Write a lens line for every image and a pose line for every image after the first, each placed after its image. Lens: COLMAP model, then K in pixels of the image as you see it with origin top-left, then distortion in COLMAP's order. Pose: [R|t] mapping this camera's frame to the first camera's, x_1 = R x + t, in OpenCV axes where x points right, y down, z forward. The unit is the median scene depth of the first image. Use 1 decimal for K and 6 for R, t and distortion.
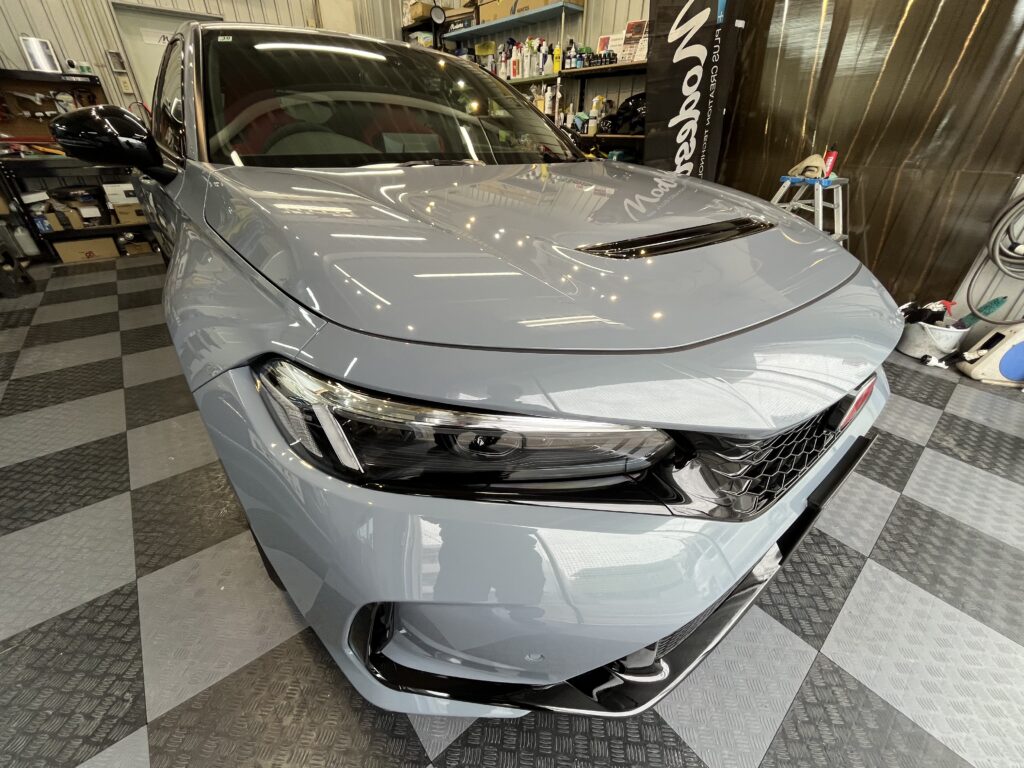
lens RADIAL K [[418.9, 0, 512.3], [0, 418.9, 379.8], [0, 0, 1]] dist [-0.004142, 0.000347]
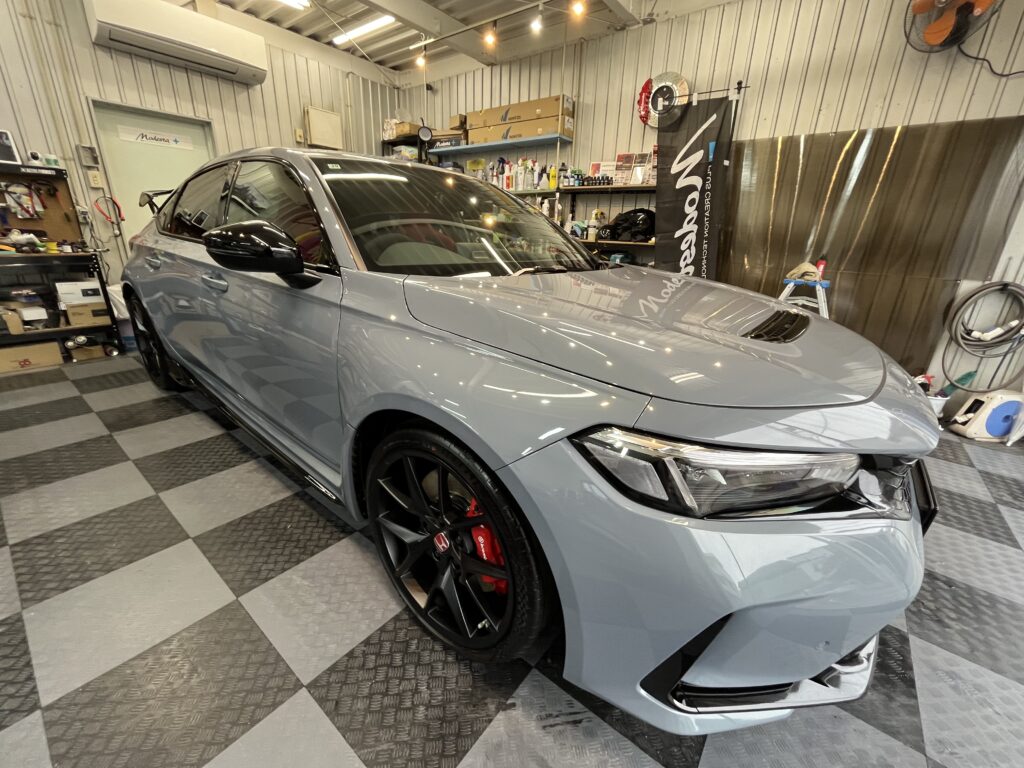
lens RADIAL K [[418.9, 0, 513.0], [0, 418.9, 379.6], [0, 0, 1]] dist [-0.004142, 0.000347]
pose [[0.977304, -0.050266, 0.205792, -0.265038], [0.087411, 0.980573, -0.175602, -0.044415], [-0.192967, 0.189605, 0.962712, 0.036788]]
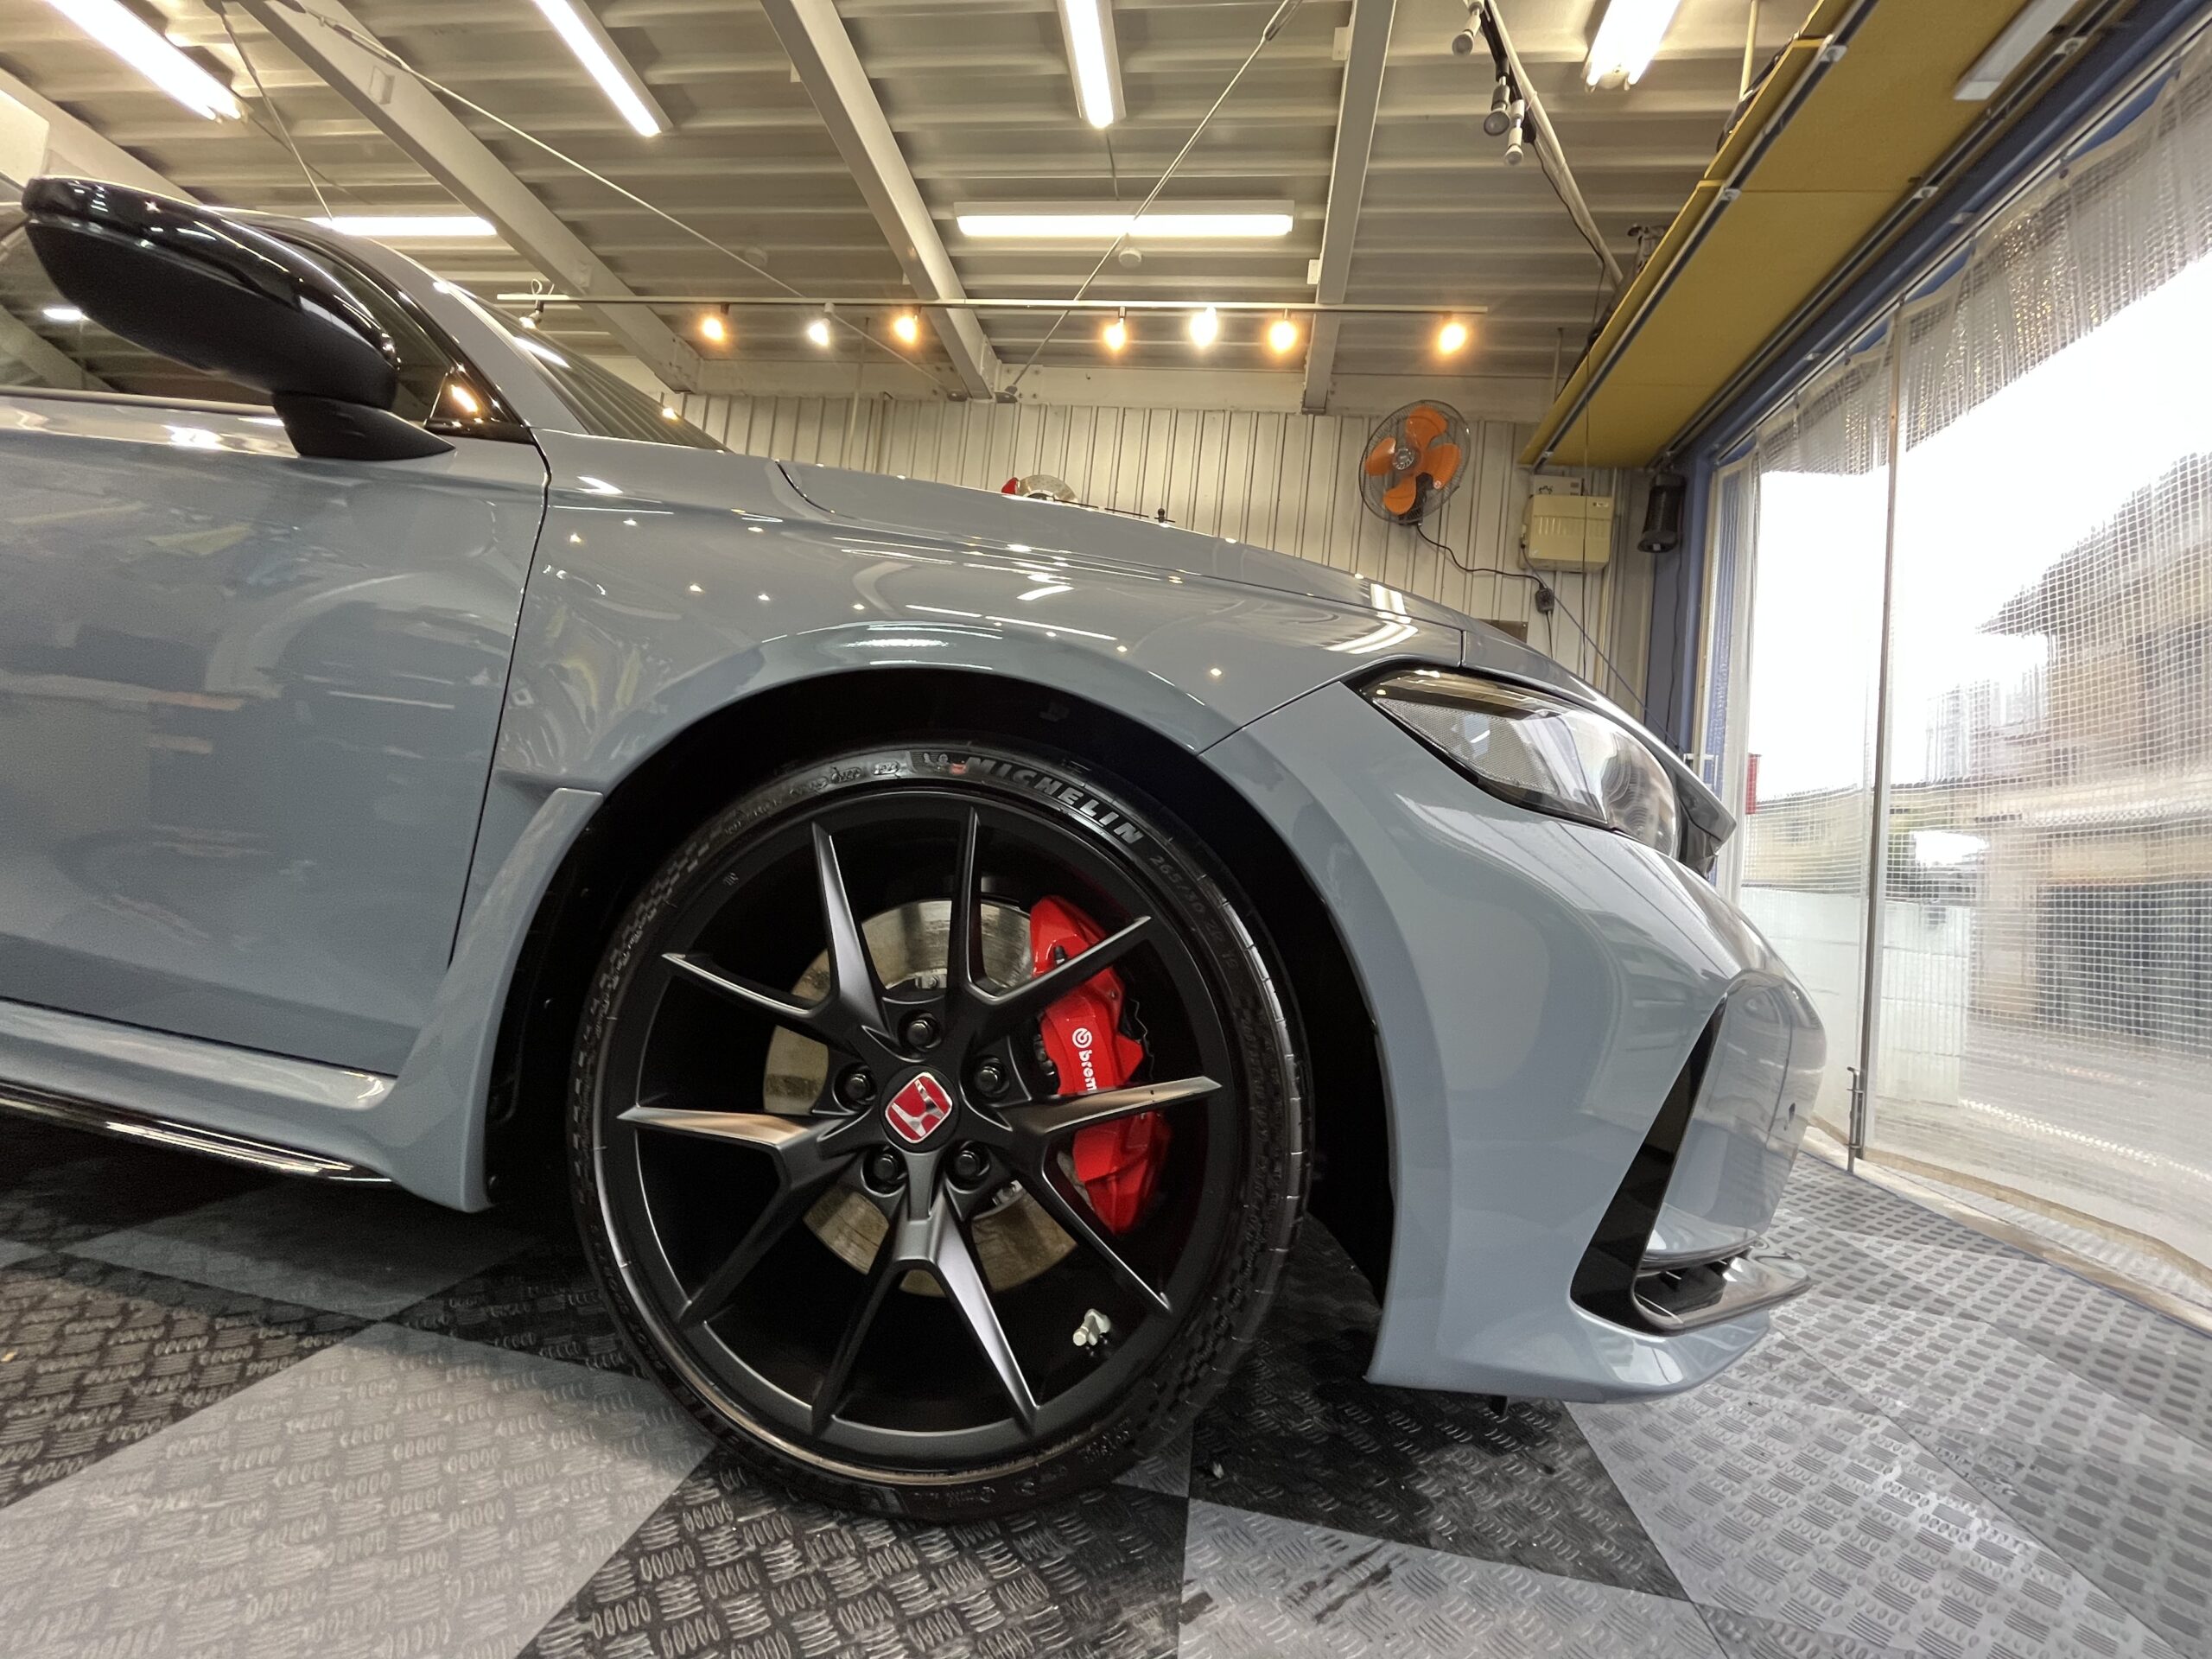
lens RADIAL K [[904.8, 0, 1109.2], [0, 904.8, 820.3], [0, 0, 1]] dist [-0.004142, 0.000347]
pose [[0.736093, 0.108128, 0.668188, -0.382213], [0.252766, 0.871836, -0.419537, 0.060950], [-0.627914, 0.477713, 0.614421, 0.179169]]
